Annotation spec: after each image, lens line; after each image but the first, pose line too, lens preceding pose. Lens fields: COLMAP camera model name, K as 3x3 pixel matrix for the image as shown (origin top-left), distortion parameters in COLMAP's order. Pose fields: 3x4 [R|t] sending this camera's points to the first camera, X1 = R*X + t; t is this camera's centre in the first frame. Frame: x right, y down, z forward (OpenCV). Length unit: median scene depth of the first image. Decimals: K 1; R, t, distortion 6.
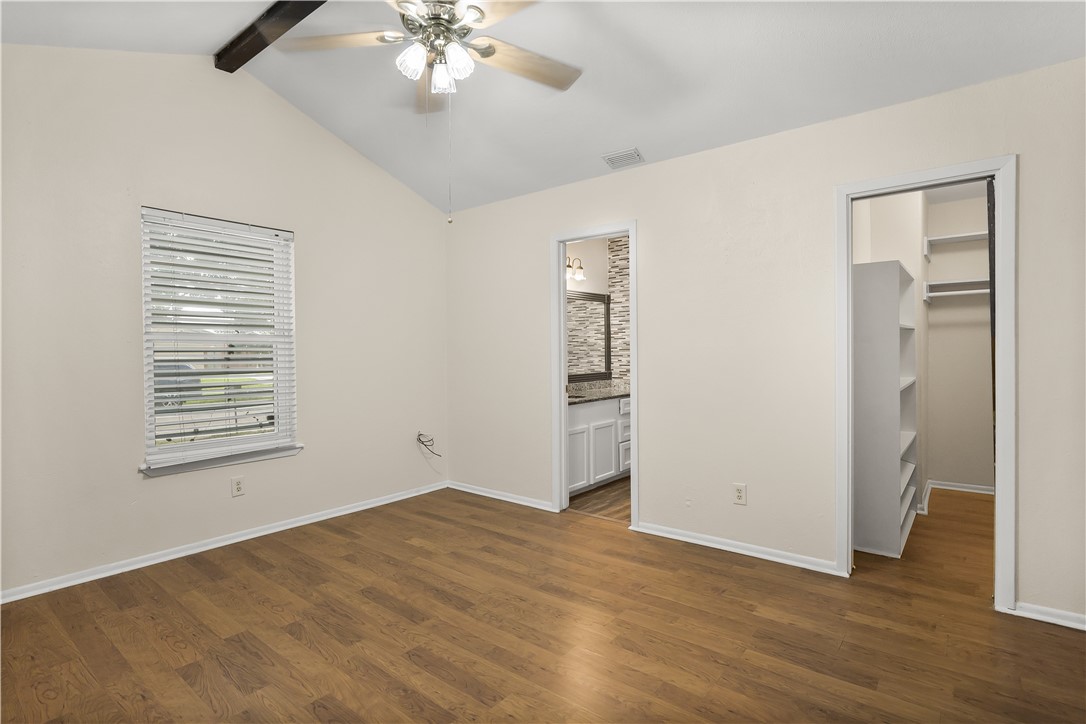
lens RADIAL K [[537.8, 0, 544.8], [0, 537.8, 356.3], [0, 0, 1]] dist [-0.006965, 0.002591]
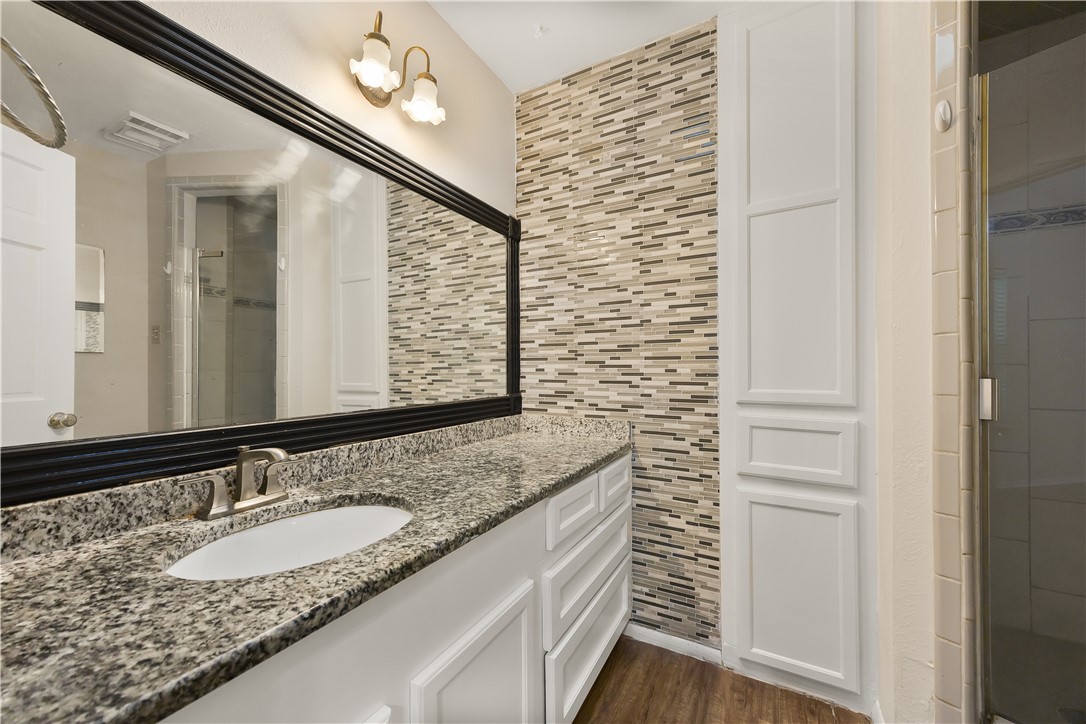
lens RADIAL K [[419.0, 0, 538.8], [0, 419.0, 370.1], [0, 0, 1]] dist [-0.001112, 0.000202]
pose [[0.986189, 0.010581, 0.165283, 0.130607], [-0.008880, 0.999900, -0.011029, 0.018131], [-0.165383, 0.009408, 0.986185, 1.055815]]
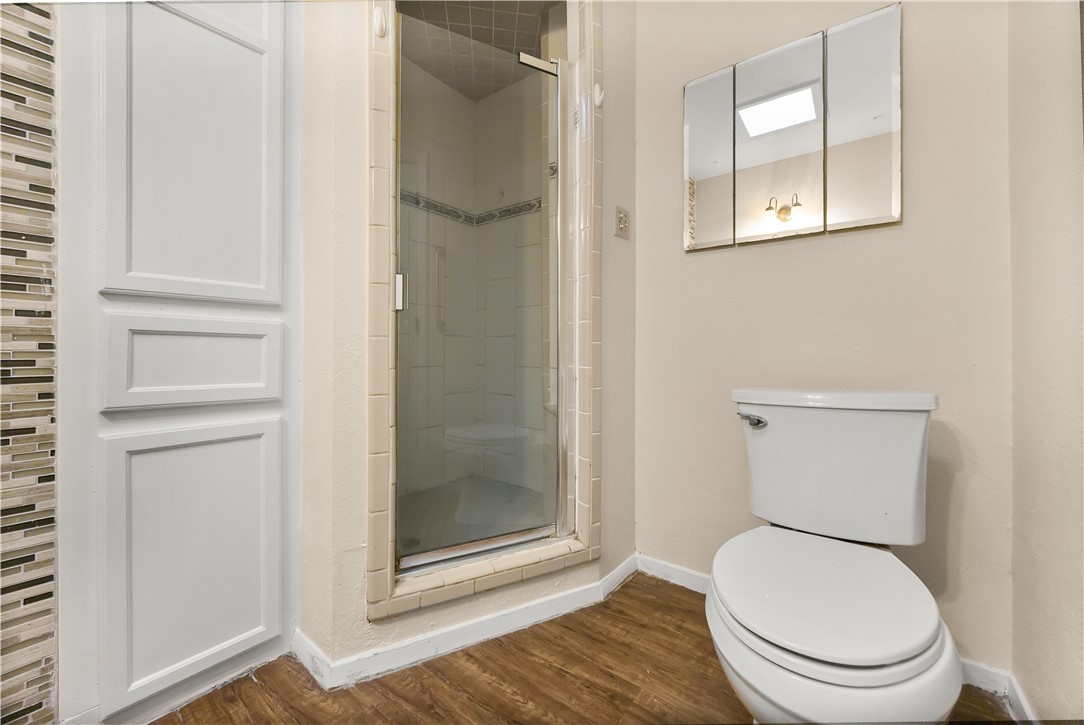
lens RADIAL K [[418.3, 0, 541.8], [0, 418.3, 355.2], [0, 0, 1]] dist [-0.001112, 0.000202]
pose [[-0.021477, 0.009791, 0.999721, 0.144435], [0.010342, 0.999901, -0.009571, 0.098164], [-0.999716, 0.010134, -0.021576, 1.201092]]
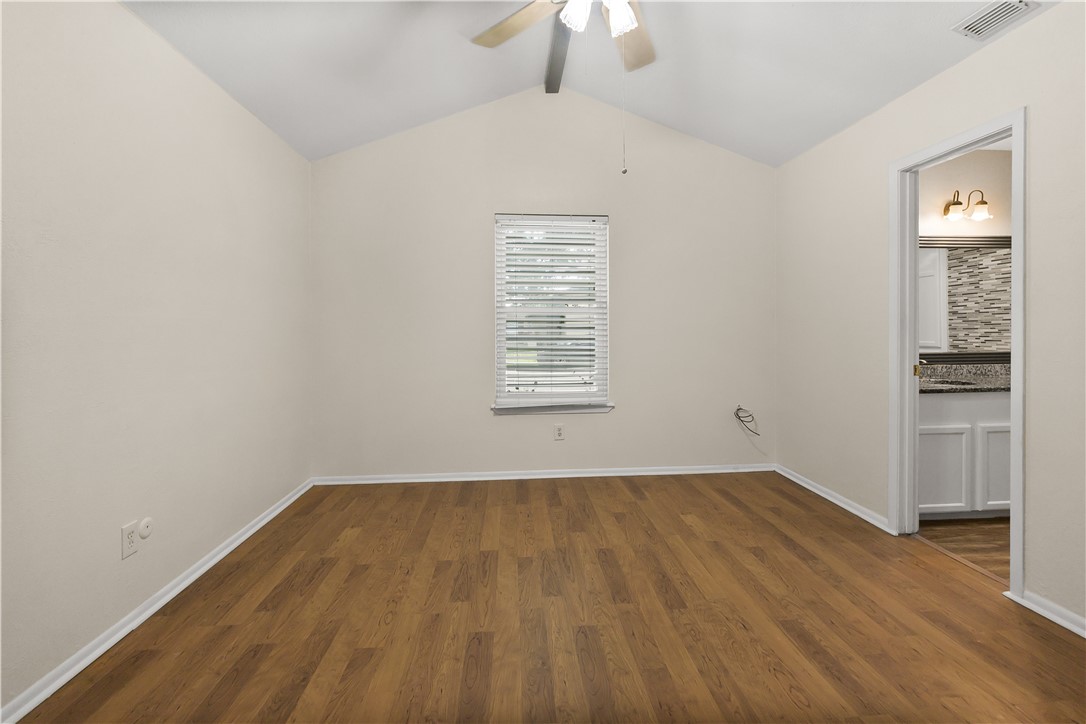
lens RADIAL K [[489.2, 0, 552.3], [0, 489.2, 332.7], [0, 0, 1]] dist [0.000075, 0.000928]
pose [[0.692287, 0.010978, -0.721539, 0.200568], [-0.006519, 0.999939, 0.008960, 0.006937], [0.721593, -0.001499, 0.692316, 0.205985]]
